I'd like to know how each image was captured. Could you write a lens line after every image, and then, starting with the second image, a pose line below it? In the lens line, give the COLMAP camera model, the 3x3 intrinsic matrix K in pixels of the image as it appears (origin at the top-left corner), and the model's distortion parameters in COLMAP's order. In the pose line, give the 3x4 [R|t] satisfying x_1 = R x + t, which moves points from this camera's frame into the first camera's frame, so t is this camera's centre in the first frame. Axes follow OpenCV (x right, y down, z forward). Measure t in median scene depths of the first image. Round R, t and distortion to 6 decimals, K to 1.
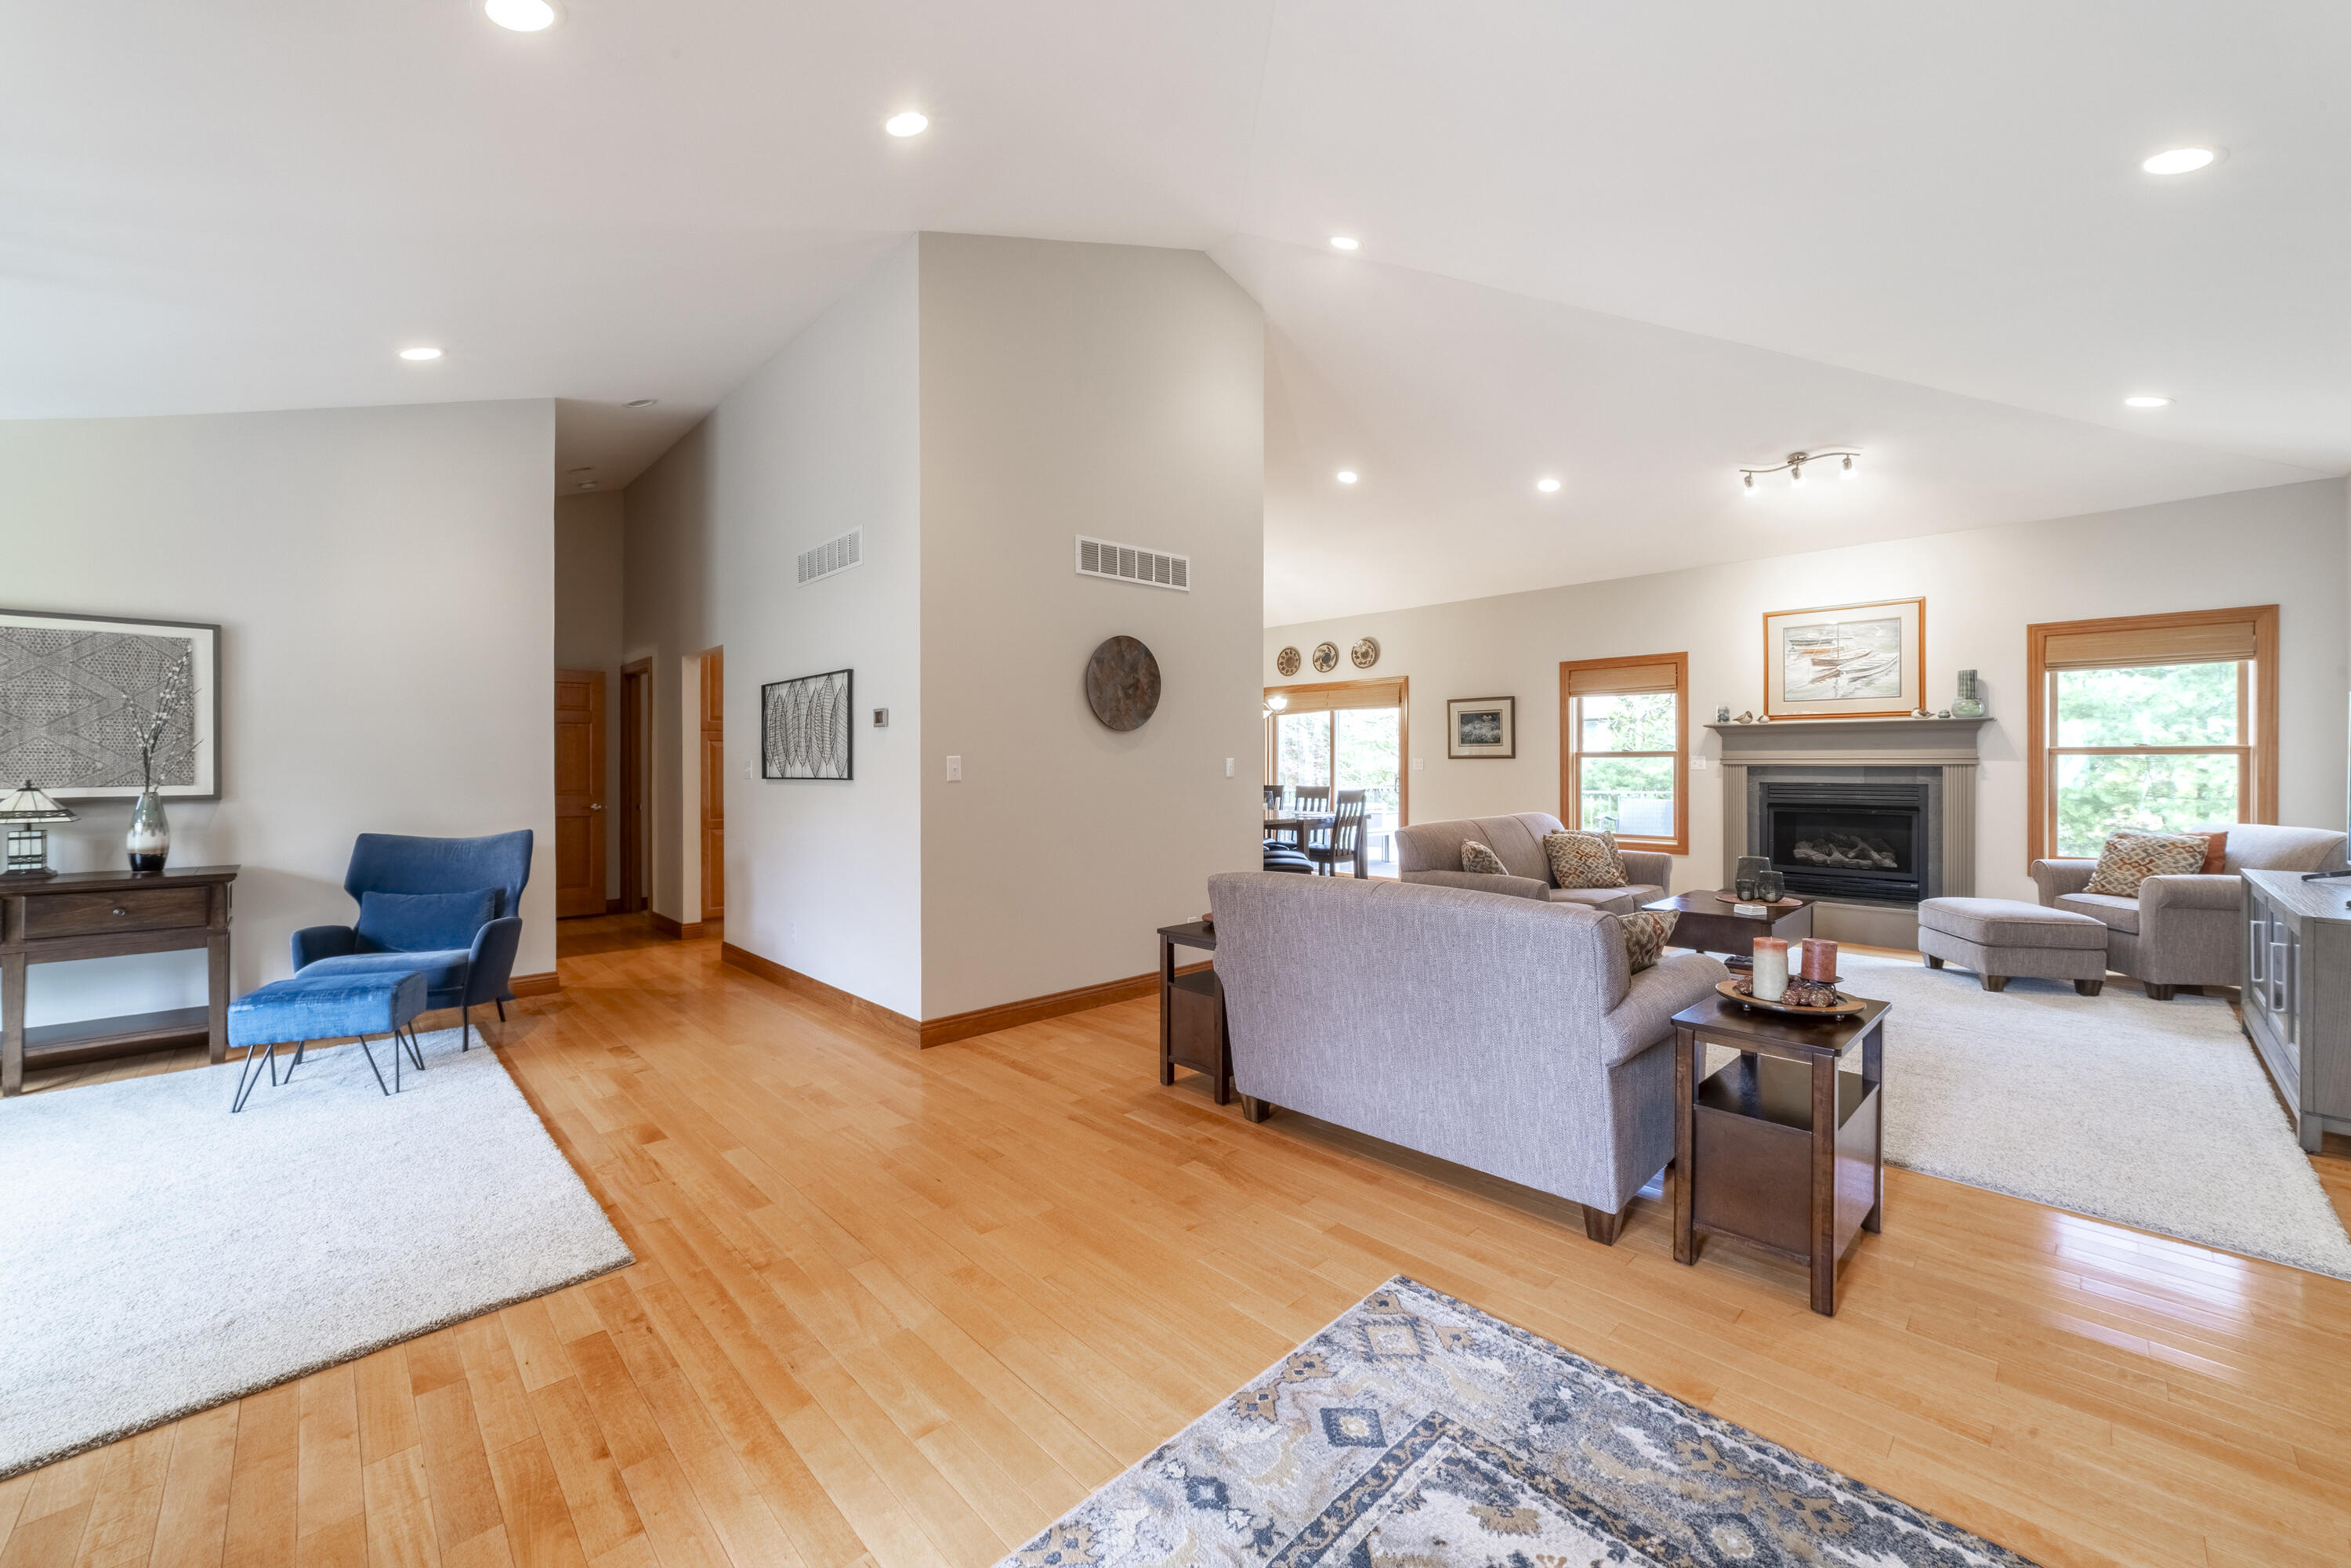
lens RADIAL K [[898.3, 0, 1166.6], [0, 898.3, 774.5], [0, 0, 1]] dist [-0.022436, 0.006949]
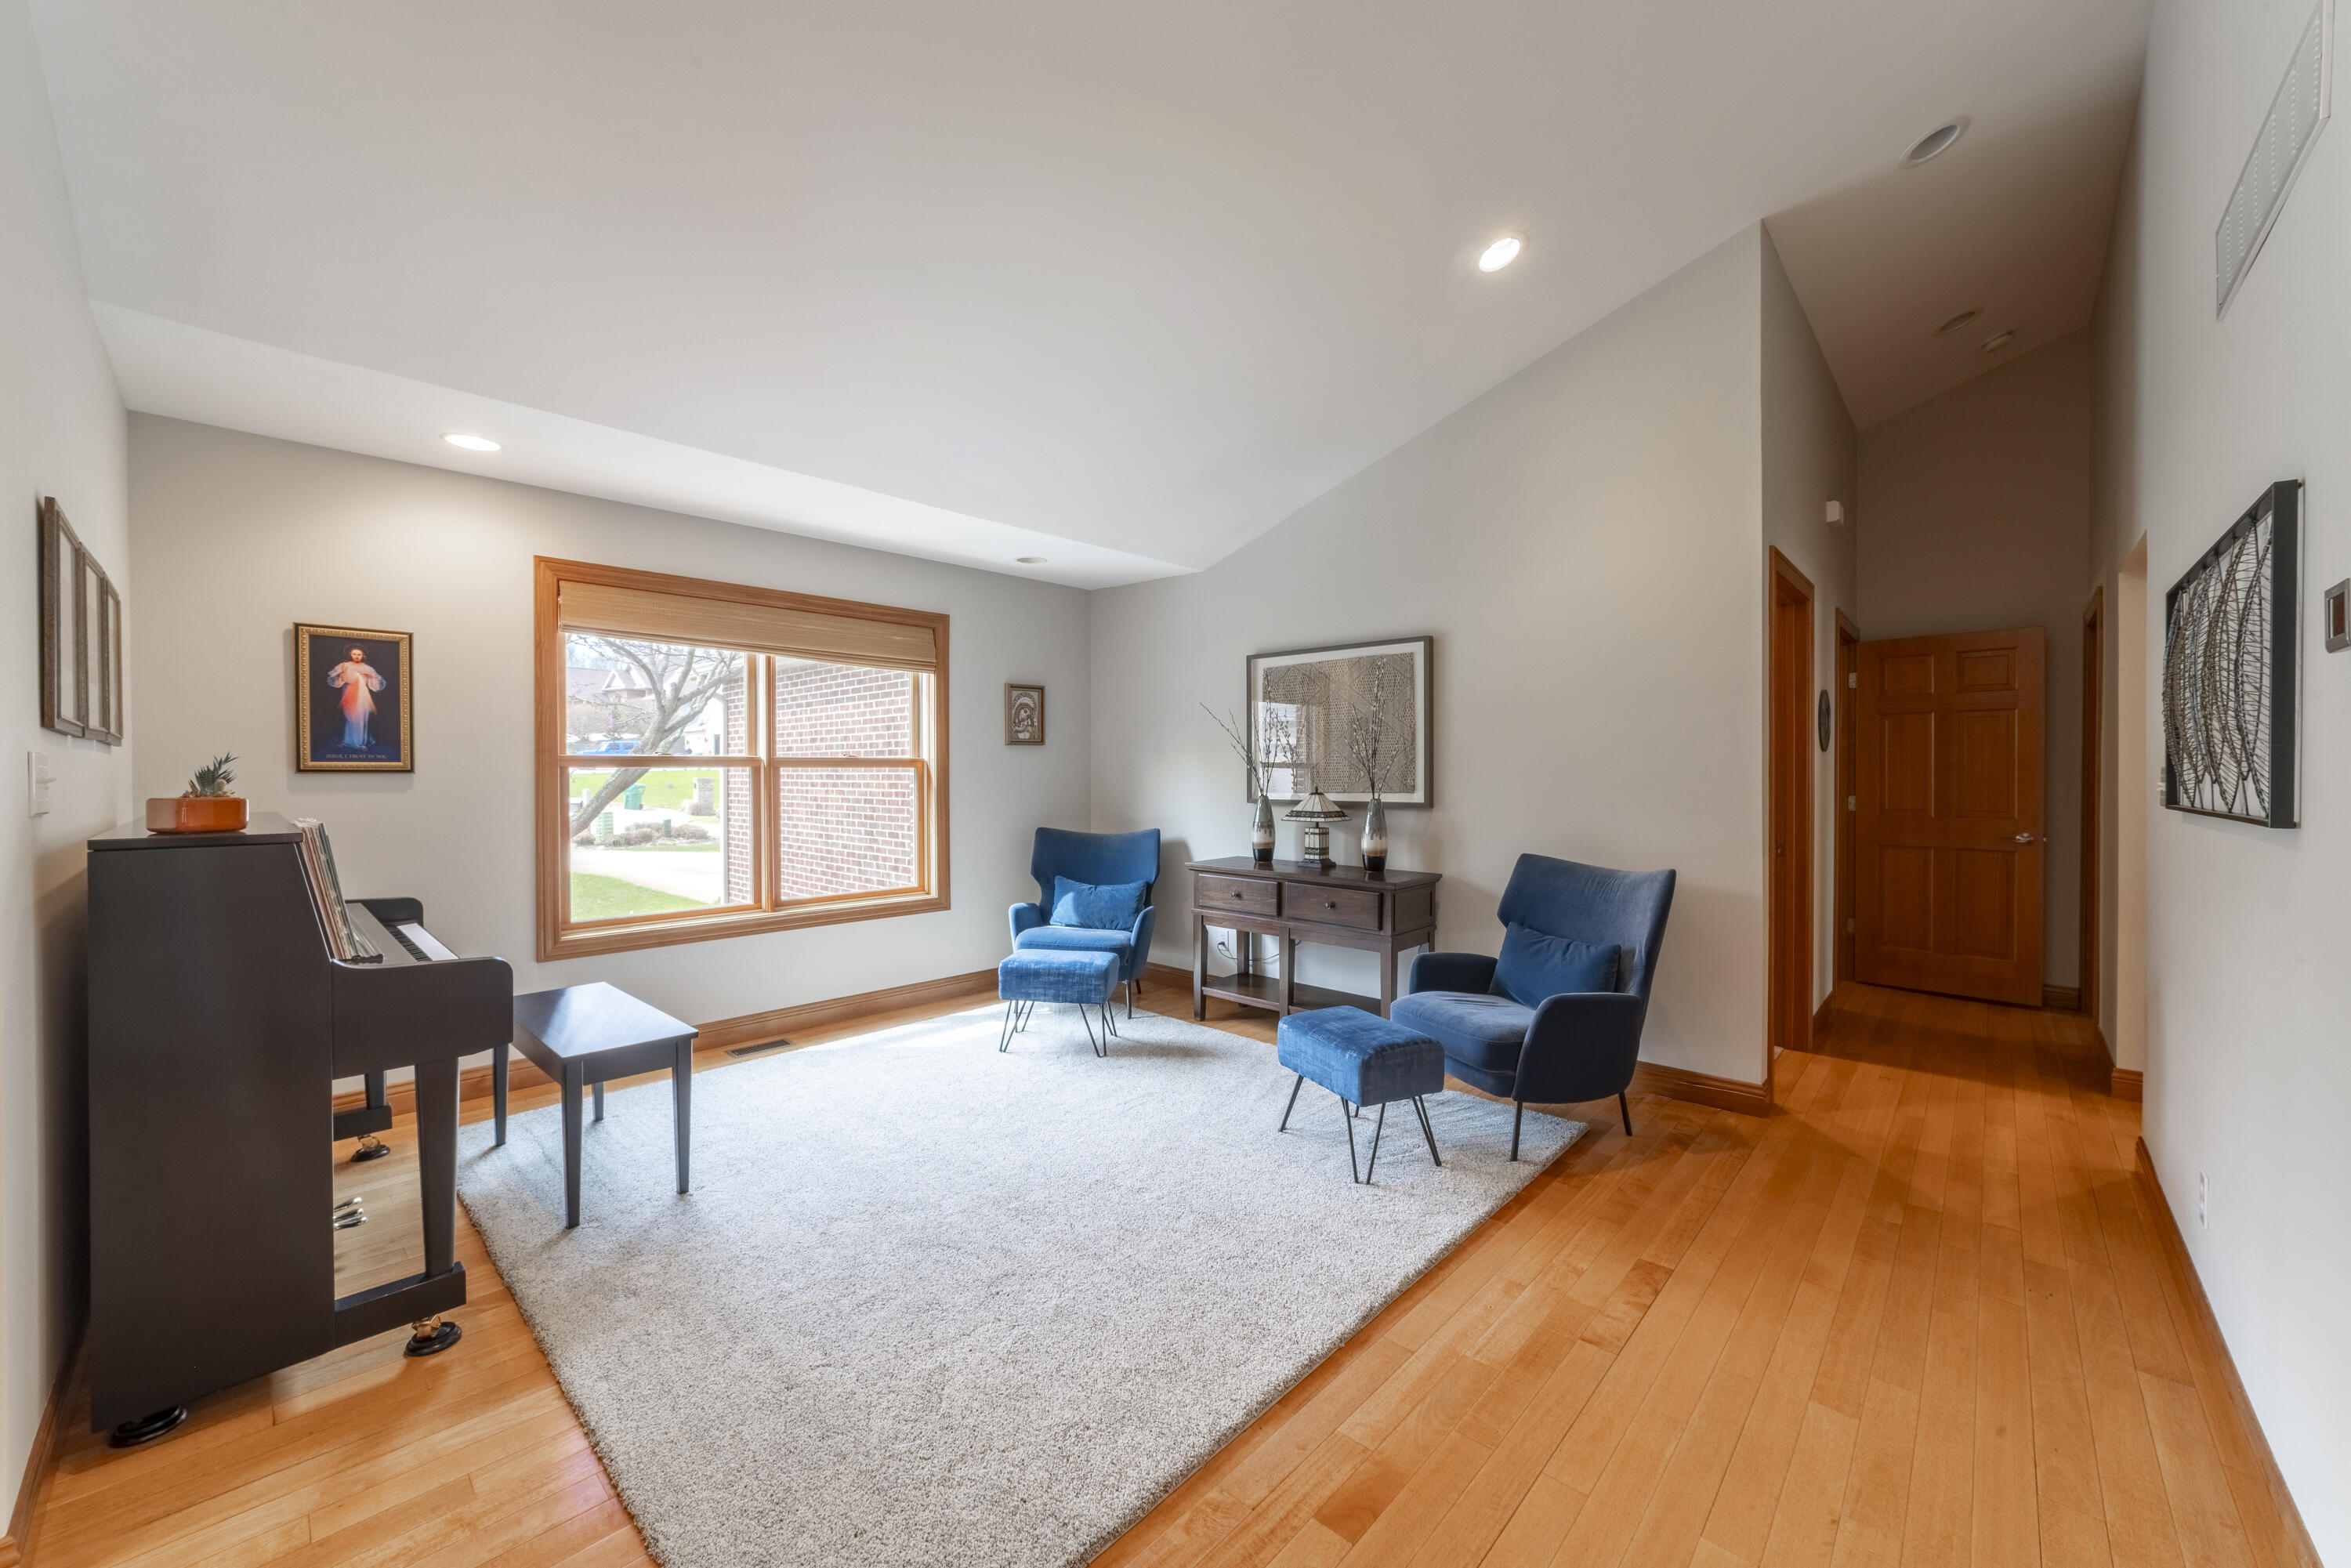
lens RADIAL K [[898.3, 0, 1166.5], [0, 898.3, 777.3], [0, 0, 1]] dist [-0.022436, 0.006949]
pose [[0.056170, 0.007107, -0.998396, -0.064653], [-0.011367, 0.999914, 0.006479, -0.010043], [0.998357, 0.010985, 0.056246, 0.658016]]
